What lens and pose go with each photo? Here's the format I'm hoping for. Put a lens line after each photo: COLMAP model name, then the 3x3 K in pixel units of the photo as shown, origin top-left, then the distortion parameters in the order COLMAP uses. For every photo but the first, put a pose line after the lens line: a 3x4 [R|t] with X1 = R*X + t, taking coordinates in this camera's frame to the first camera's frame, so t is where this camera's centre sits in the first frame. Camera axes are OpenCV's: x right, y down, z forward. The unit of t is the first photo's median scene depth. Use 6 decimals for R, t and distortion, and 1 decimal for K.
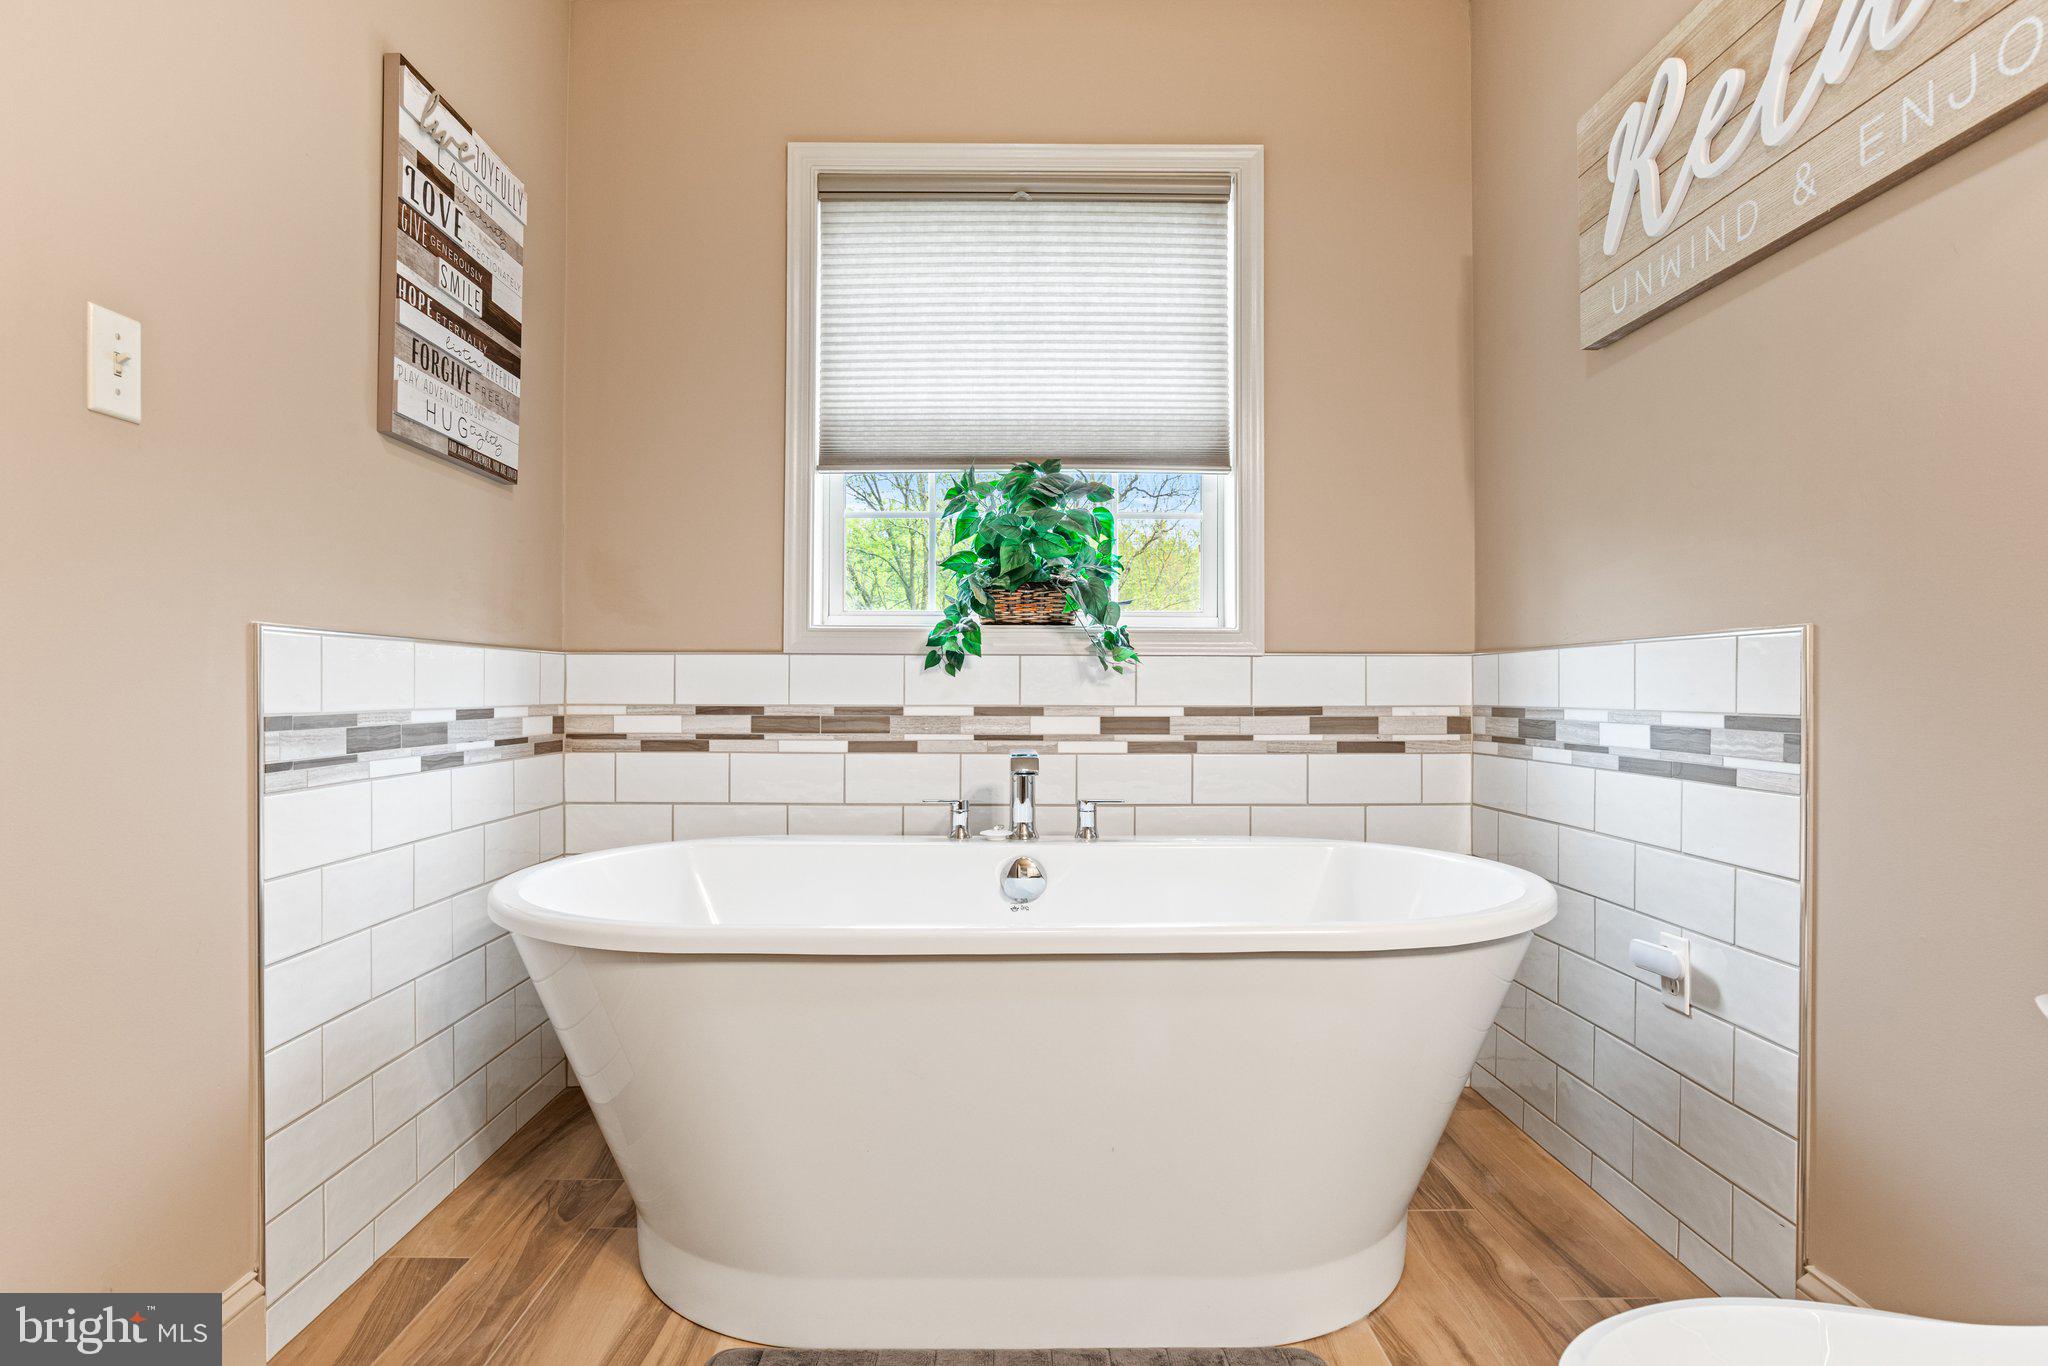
lens RADIAL K [[1103.3, 0, 1009.5], [0, 1103.3, 698.3], [0, 0, 1]] dist [-0.040813, 0.005465]
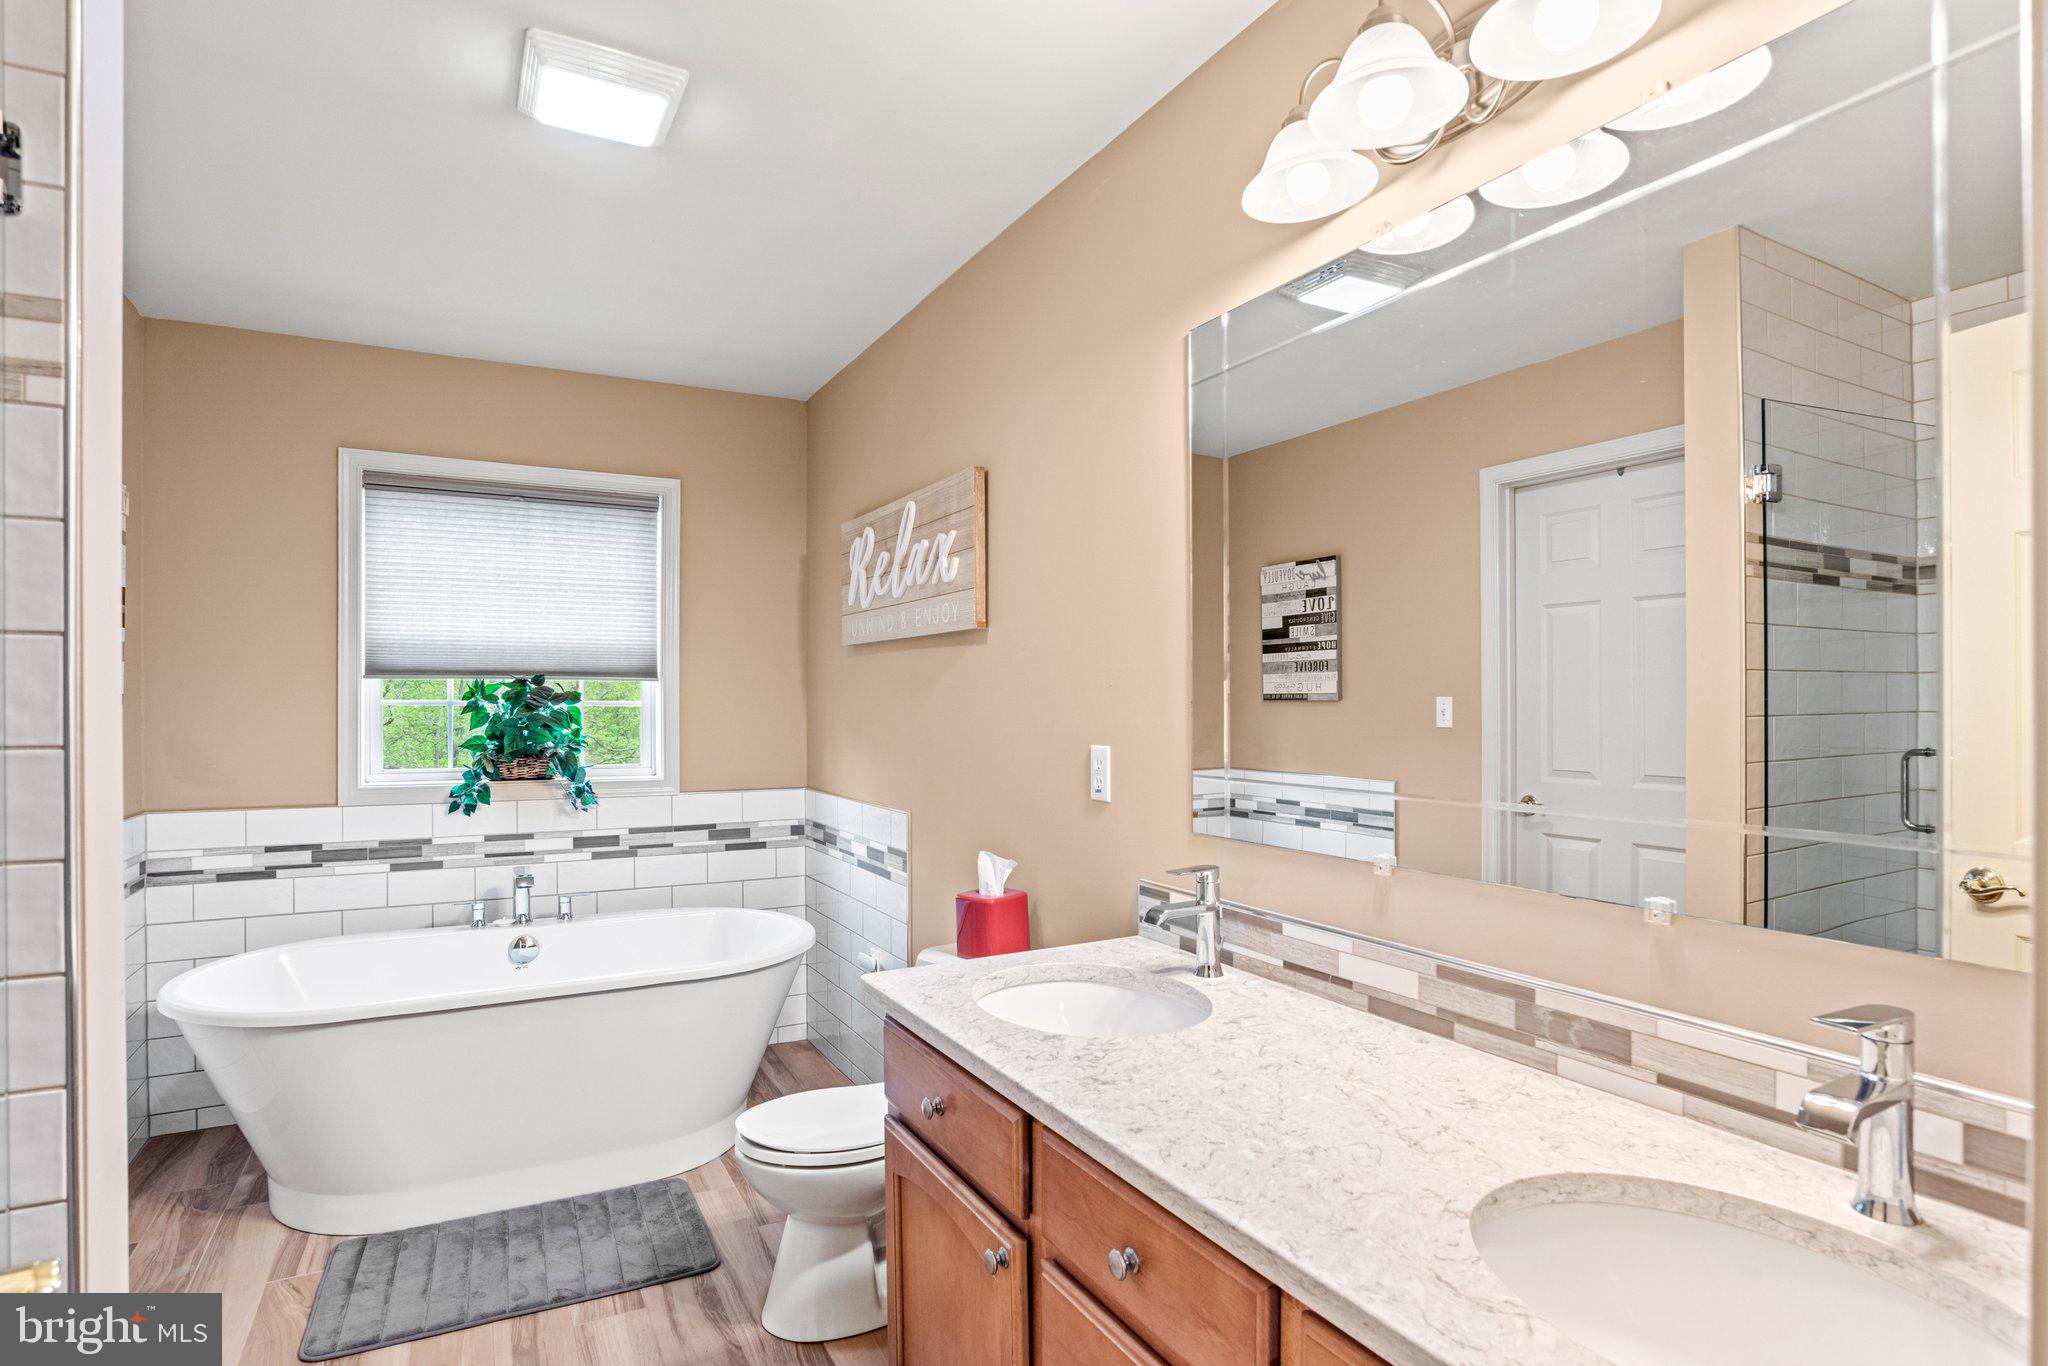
lens RADIAL K [[1045.6, 0, 1006.1], [0, 1045.6, 708.0], [0, 0, 1]] dist [-0.032770, 0.012656]
pose [[0.887973, -0.003979, 0.459878, -0.050373], [0.006586, 0.999970, -0.004064, -0.158469], [-0.459848, 0.006637, 0.887973, -0.602777]]
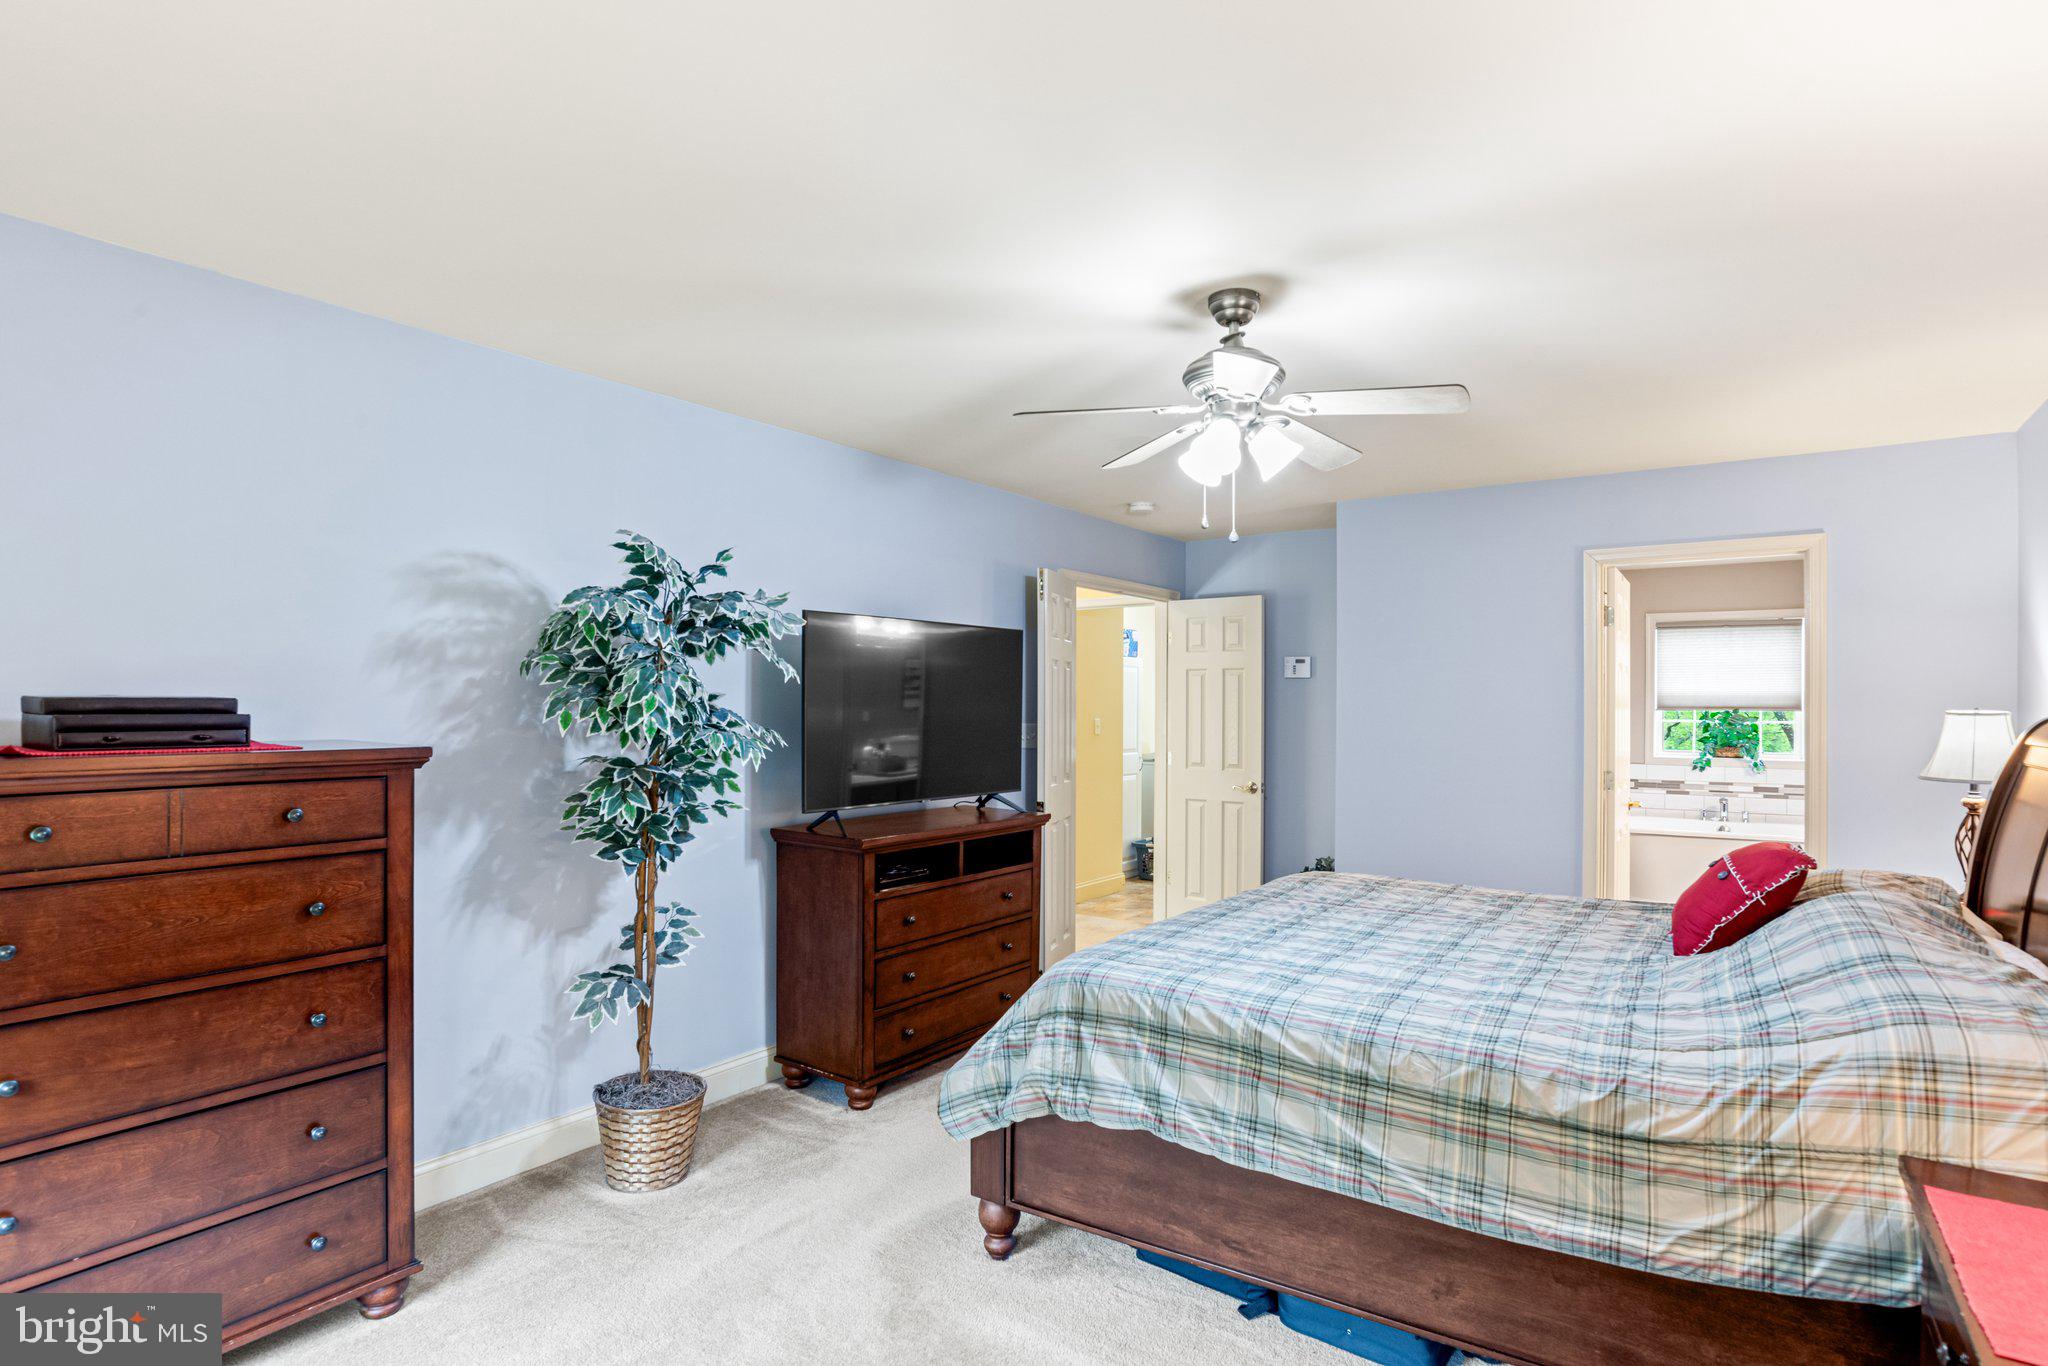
lens RADIAL K [[1045.6, 0, 1066.8], [0, 1045.6, 710.9], [0, 0, 1]] dist [-0.032770, 0.012656]
pose [[0.830119, 0.004757, -0.557566, 0.099760], [-0.006949, 0.999974, -0.001813, -0.189095], [0.557543, 0.005380, 0.830130, -2.697369]]
